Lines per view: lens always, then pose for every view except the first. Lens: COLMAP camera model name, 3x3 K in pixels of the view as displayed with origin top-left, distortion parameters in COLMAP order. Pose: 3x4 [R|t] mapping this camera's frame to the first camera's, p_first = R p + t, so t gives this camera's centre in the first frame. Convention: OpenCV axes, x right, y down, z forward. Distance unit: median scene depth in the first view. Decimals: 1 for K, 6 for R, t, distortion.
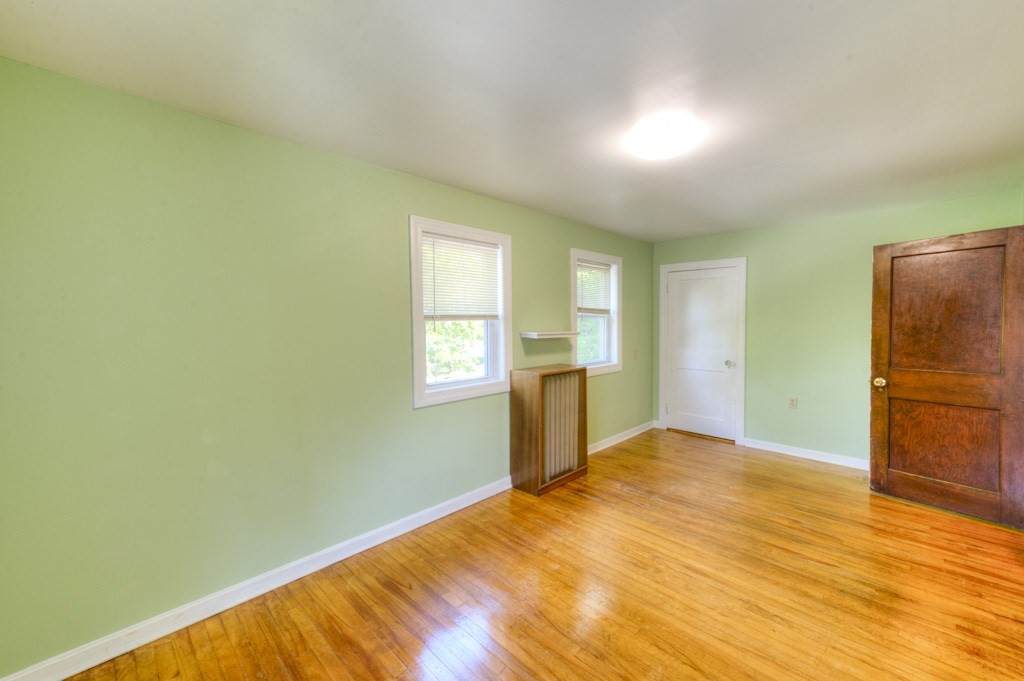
lens RADIAL K [[403.1, 0, 509.2], [0, 403.1, 341.6], [0, 0, 1]] dist [0.020716, -0.000140]
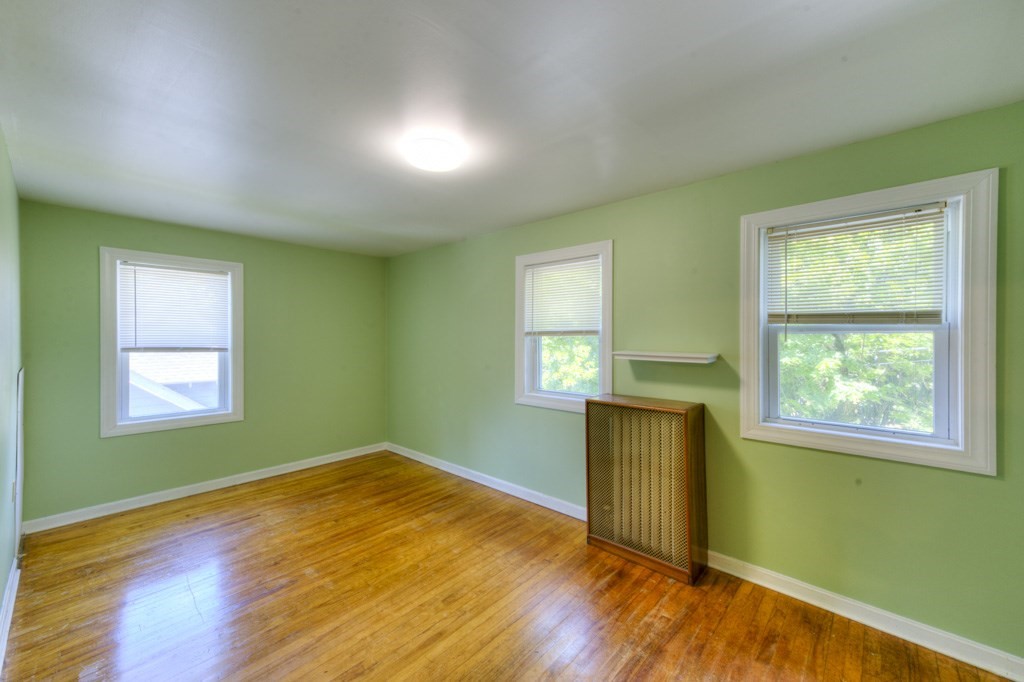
lens RADIAL K [[420.6, 0, 517.3], [0, 420.6, 339.9], [0, 0, 1]] dist [0.025881, 0.000070]
pose [[0.041089, 0.019754, -0.998960, 1.089165], [-0.050337, 0.998576, 0.017676, -0.061318], [0.997887, 0.049559, 0.042025, 0.909237]]
